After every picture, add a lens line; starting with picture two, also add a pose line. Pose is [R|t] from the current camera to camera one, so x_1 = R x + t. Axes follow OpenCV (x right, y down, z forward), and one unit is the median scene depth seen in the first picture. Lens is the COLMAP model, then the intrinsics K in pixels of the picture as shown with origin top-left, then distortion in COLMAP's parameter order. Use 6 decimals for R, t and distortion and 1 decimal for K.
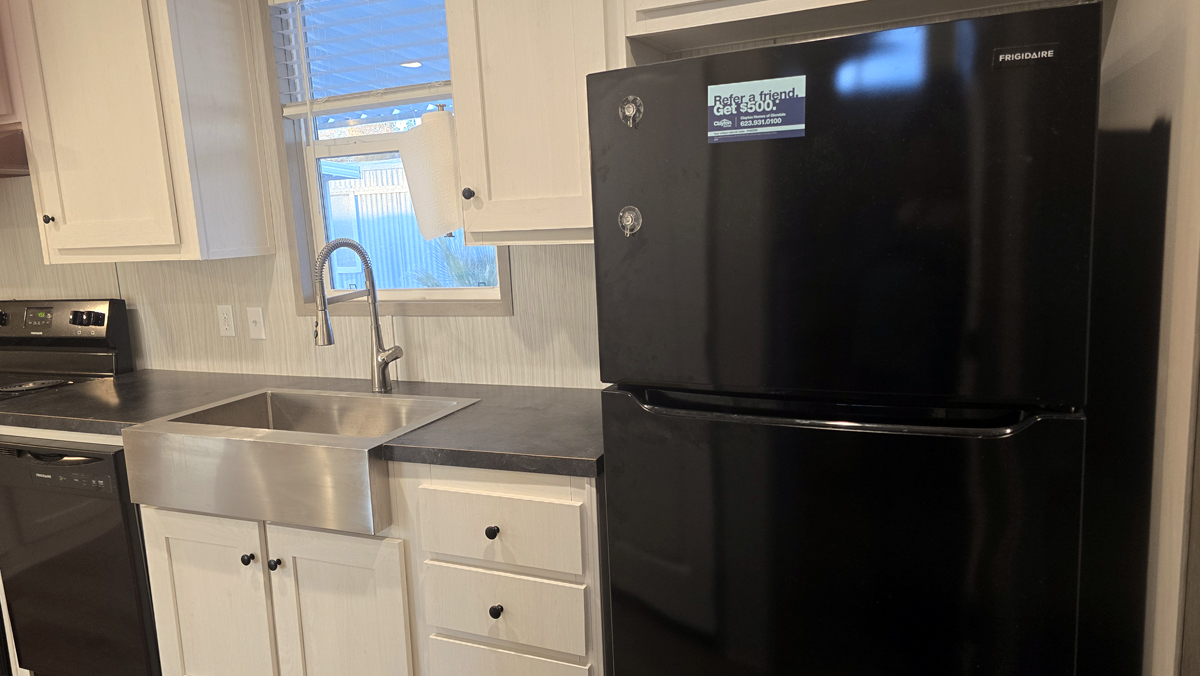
lens RADIAL K [[814.2, 0, 600.0], [0, 814.2, 338.0], [0, 0, 1]] dist [0.075941, -0.081694]
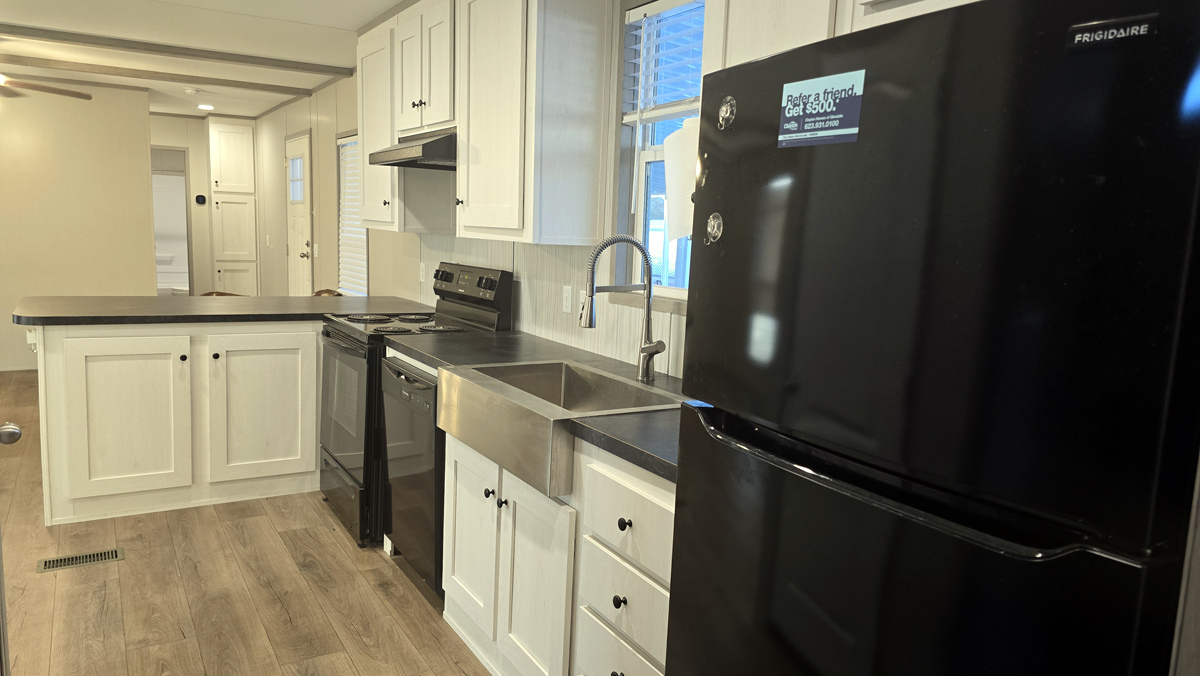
lens RADIAL K [[819.5, 0, 581.3], [0, 819.5, 342.7], [0, 0, 1]] dist [0.061176, -0.065173]
pose [[0.803072, 0.160868, -0.573756, 0.513447], [-0.166001, 0.985149, 0.043866, -0.031233], [0.572292, 0.060016, 0.817851, 0.148890]]
